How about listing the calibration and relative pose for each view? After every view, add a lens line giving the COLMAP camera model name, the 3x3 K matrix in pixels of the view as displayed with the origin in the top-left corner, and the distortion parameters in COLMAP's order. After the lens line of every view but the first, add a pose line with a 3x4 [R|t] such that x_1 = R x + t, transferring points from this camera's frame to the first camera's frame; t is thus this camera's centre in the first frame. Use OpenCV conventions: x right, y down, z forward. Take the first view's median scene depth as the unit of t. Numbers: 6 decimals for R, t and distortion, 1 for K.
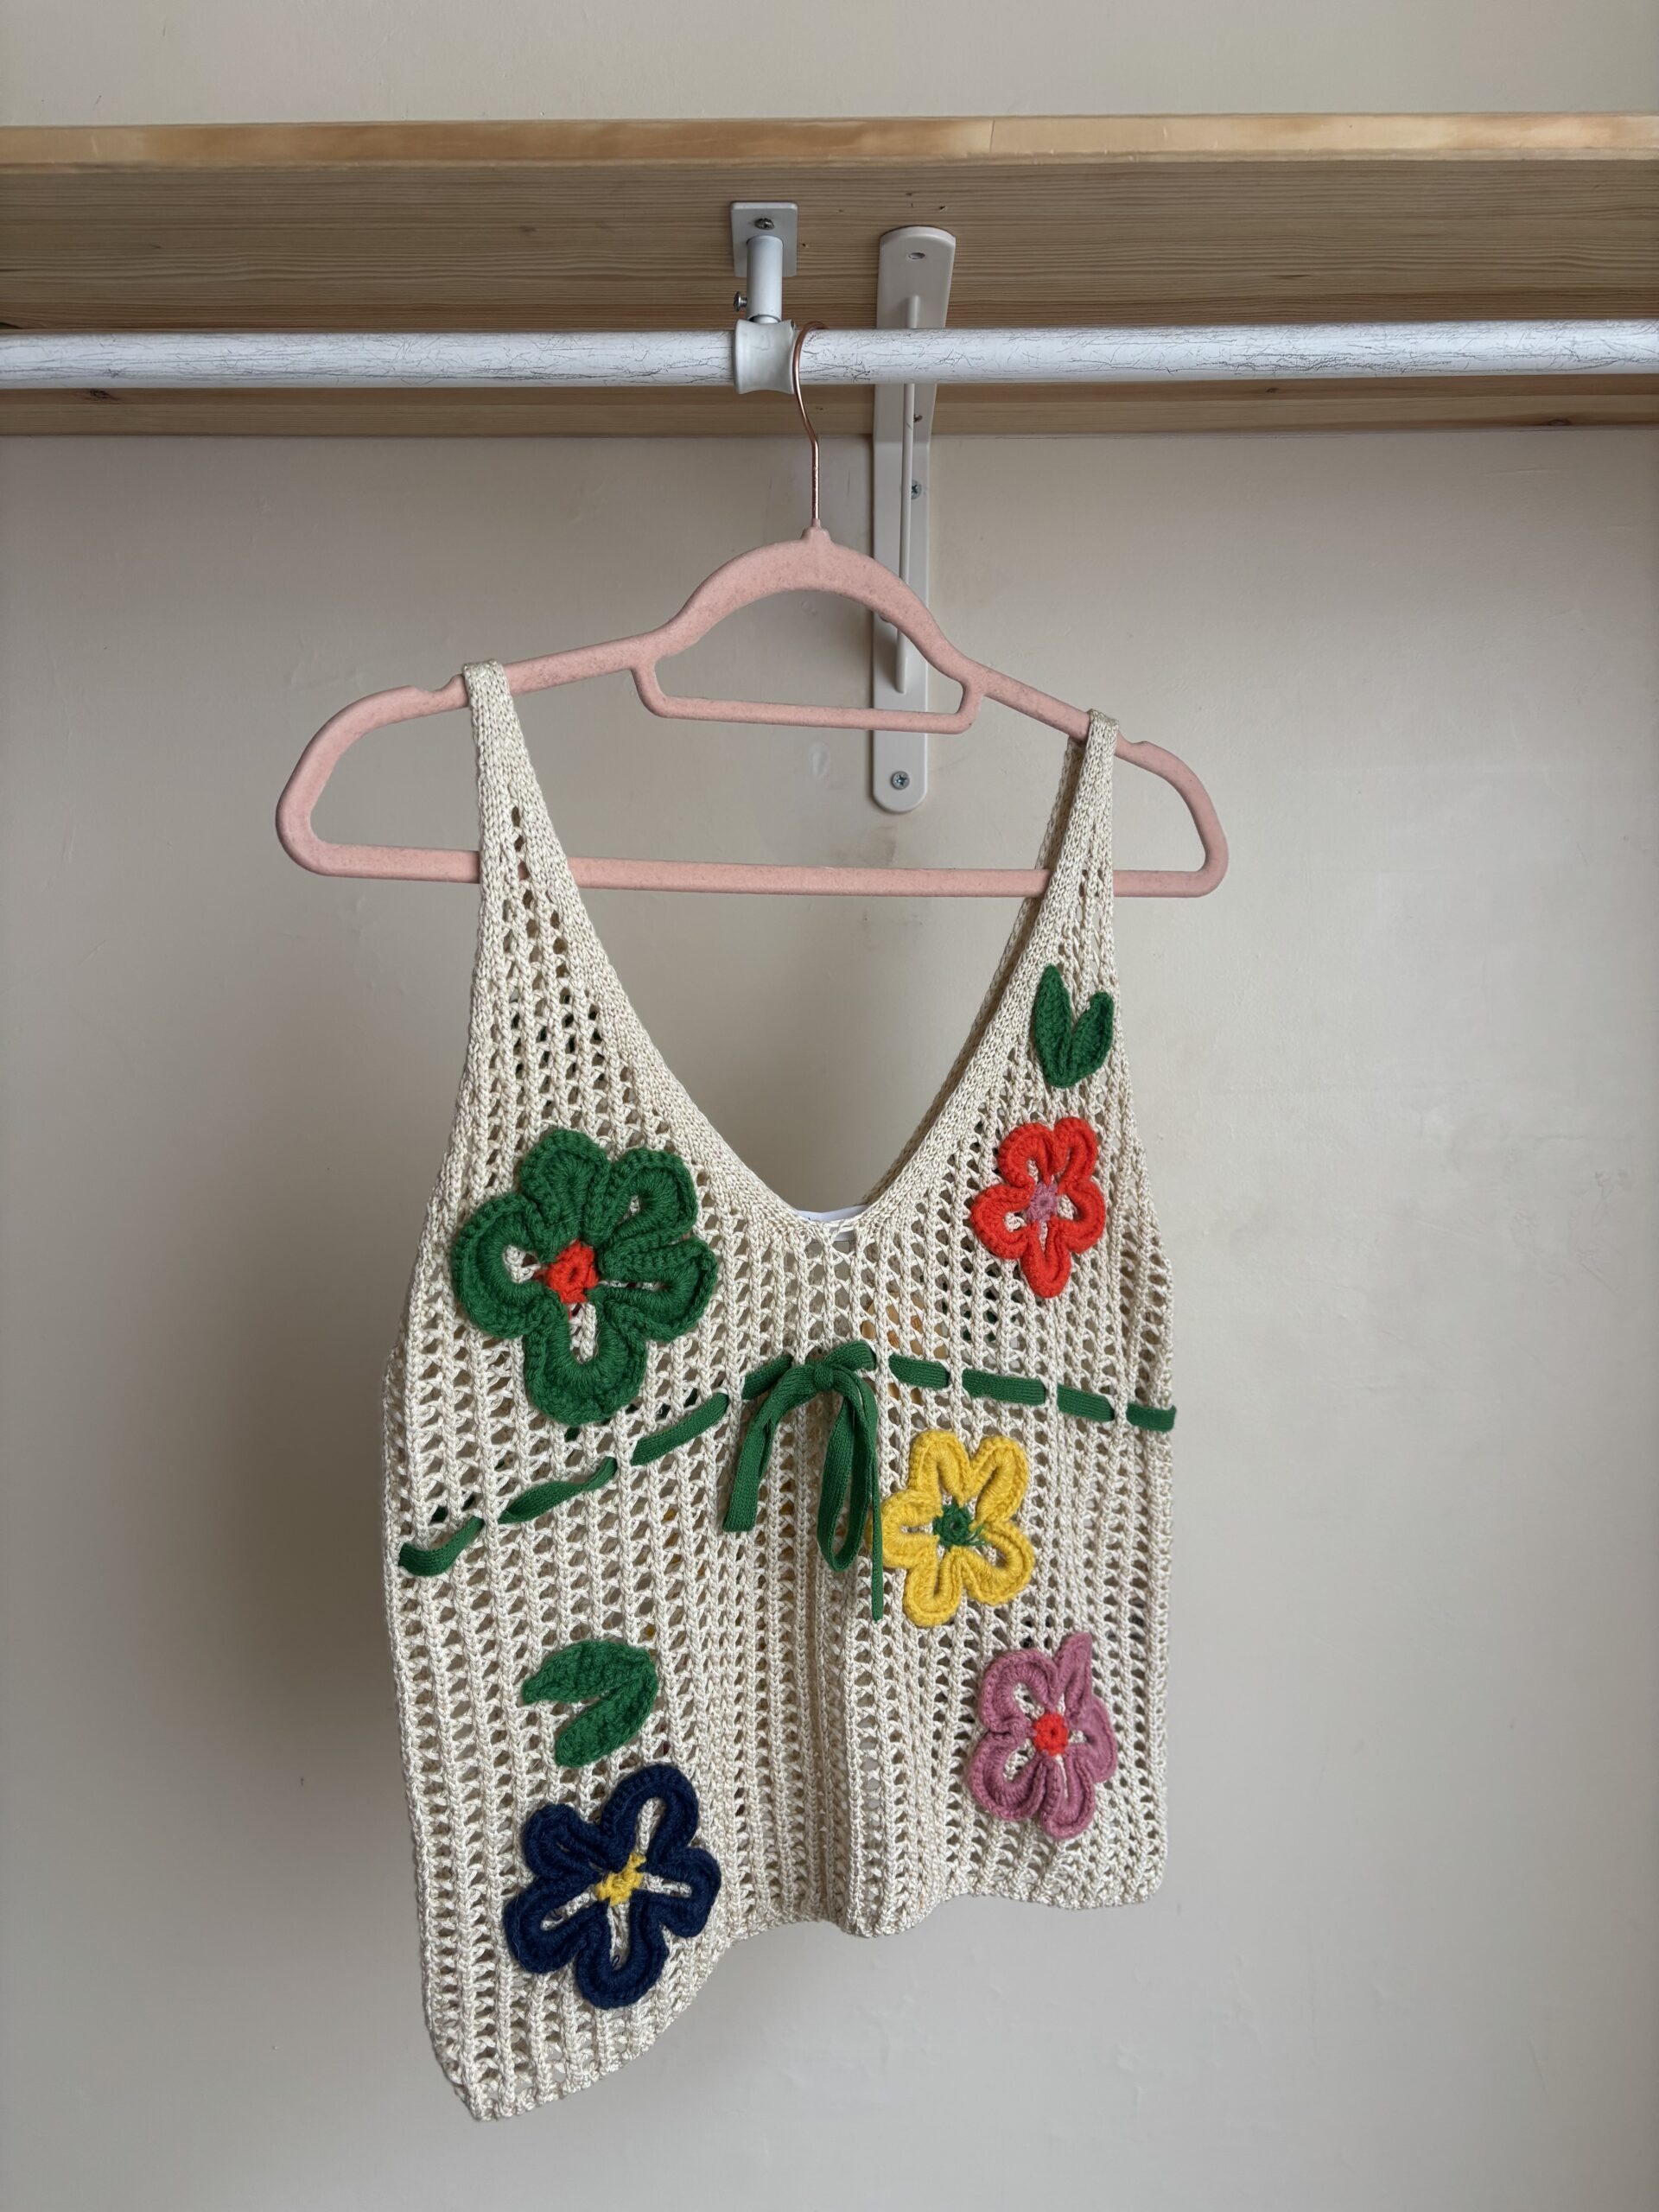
lens RADIAL K [[1659.9, 0, 829.5], [0, 1659.9, 1106.0], [0, 0, 1]] dist [0.085057, -0.104147]
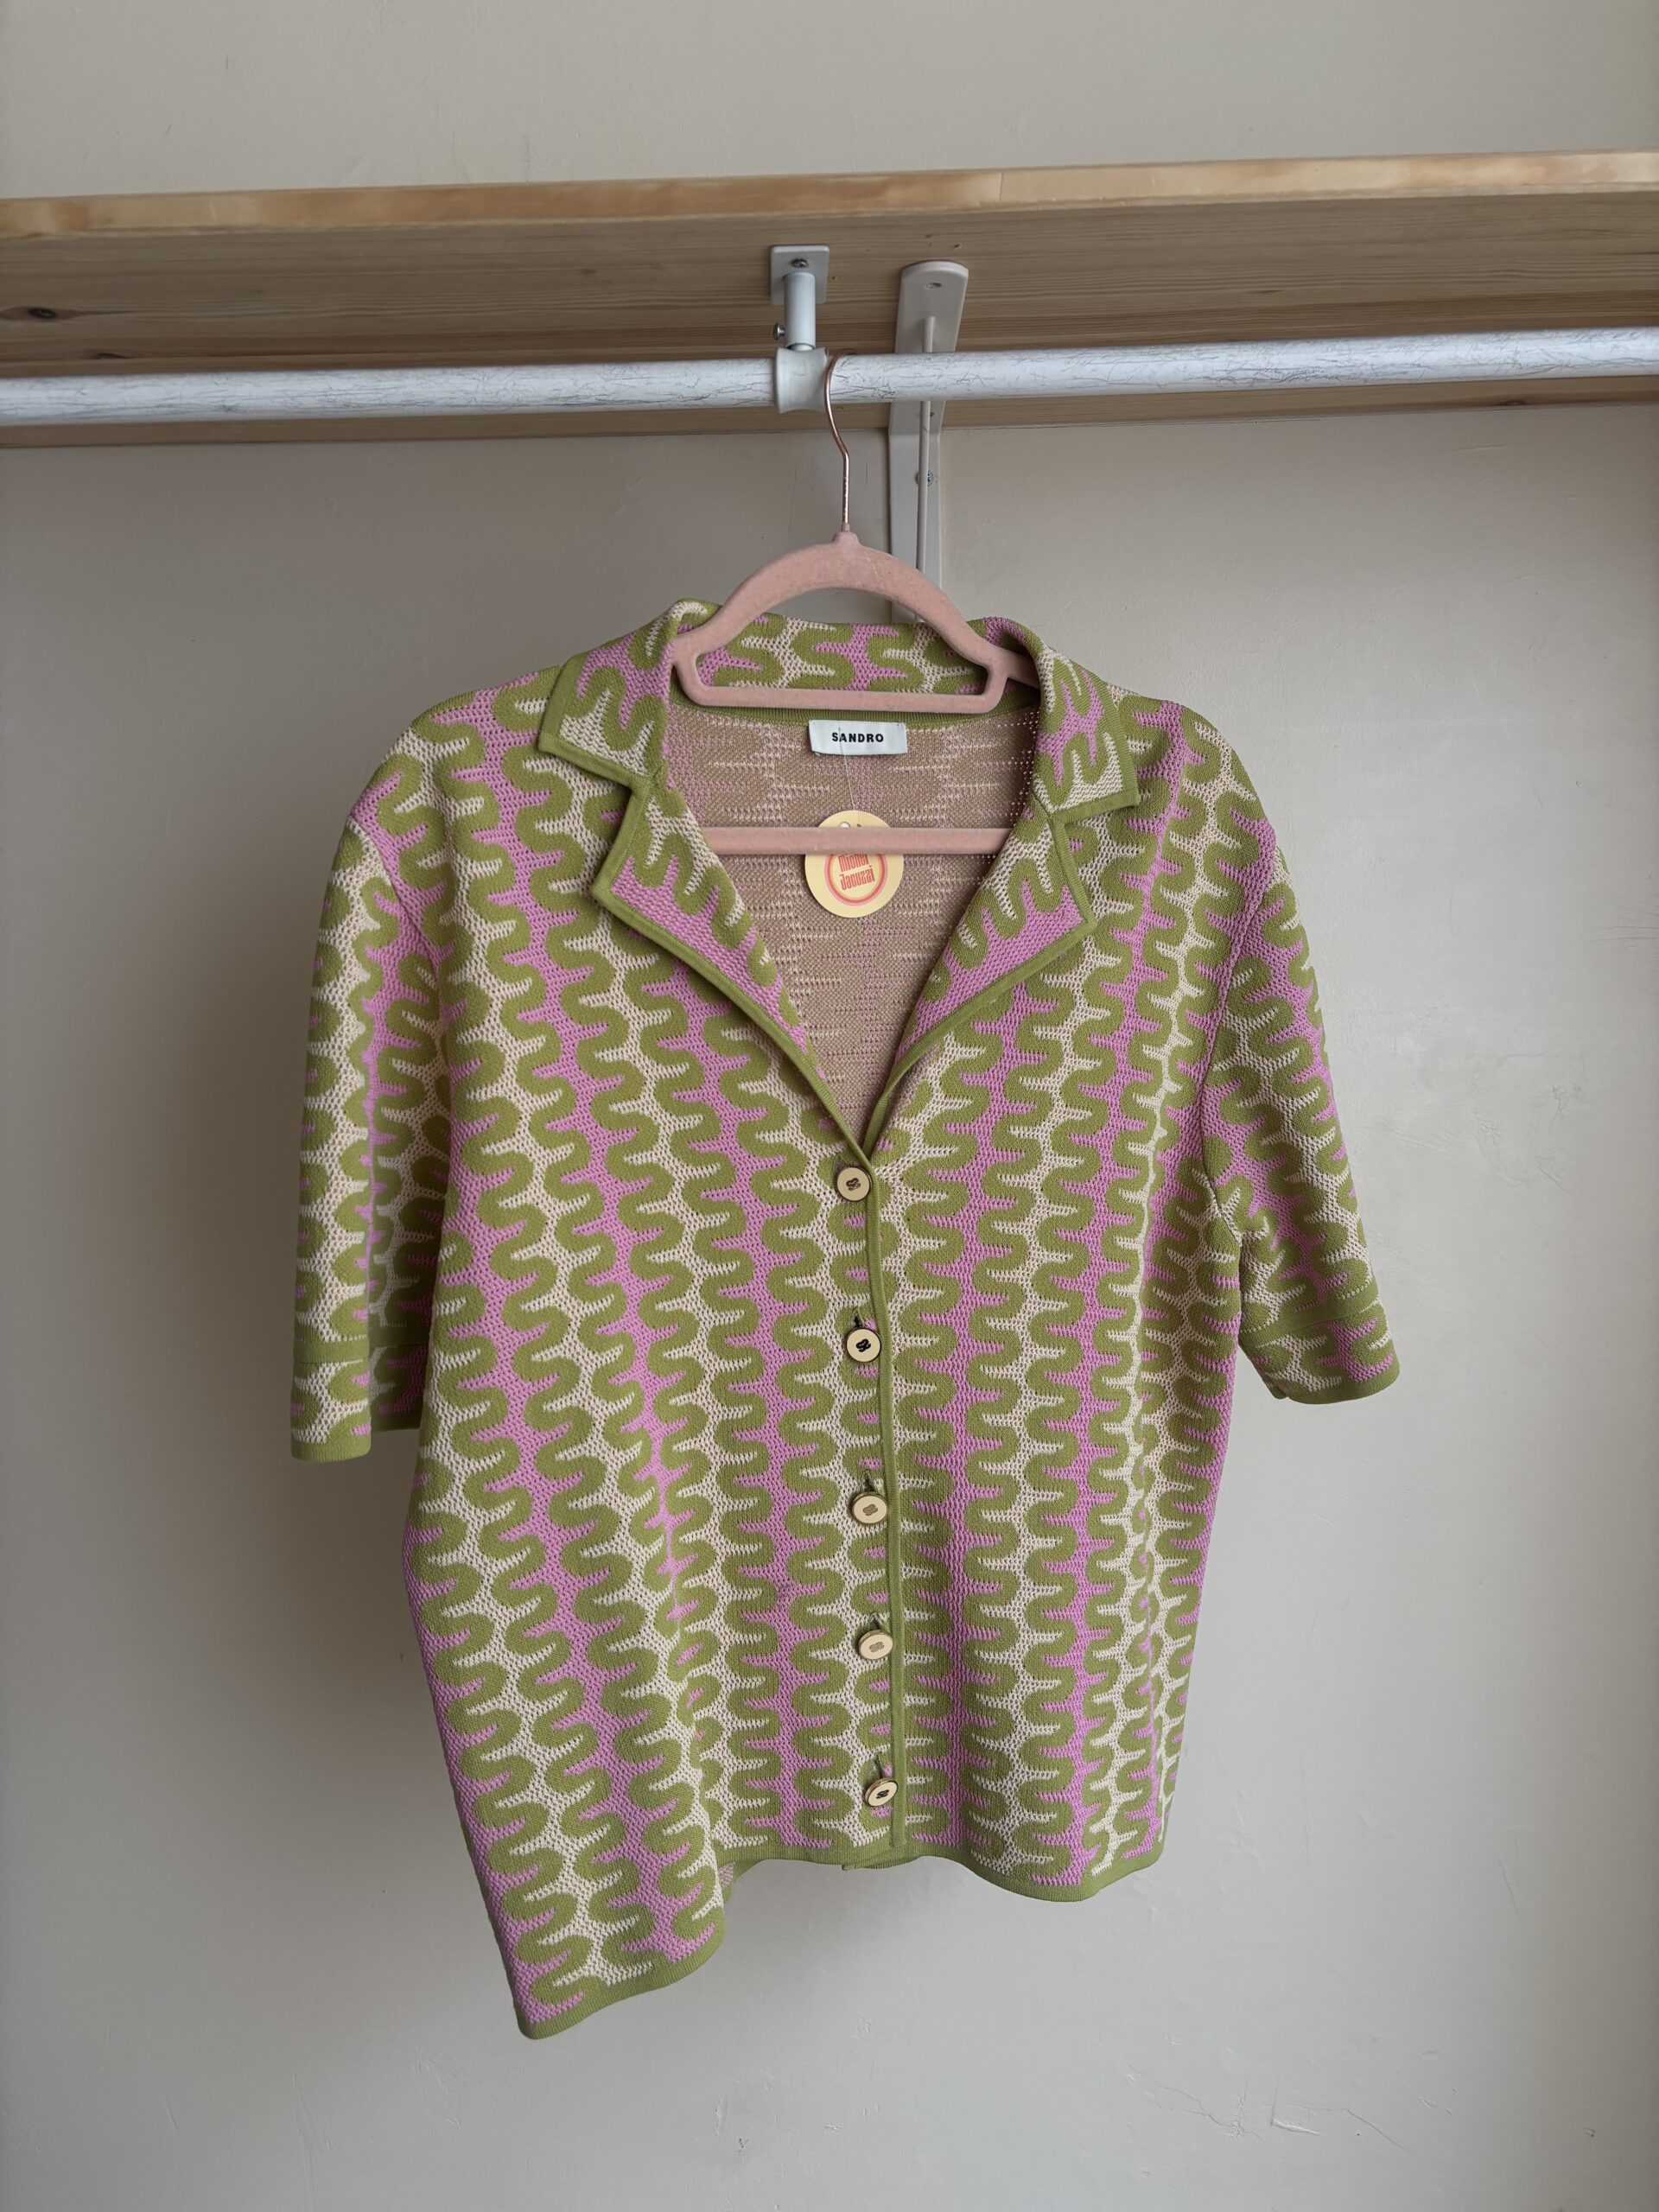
lens RADIAL K [[1662.4, 0, 825.3], [0, 1662.4, 1112.7], [0, 0, 1]] dist [0.089728, -0.107158]
pose [[0.999746, -0.022544, 0.000271, -0.034354], [0.022514, 0.998930, 0.040403, 0.001239], [-0.001182, -0.040387, 0.999183, -0.154728]]
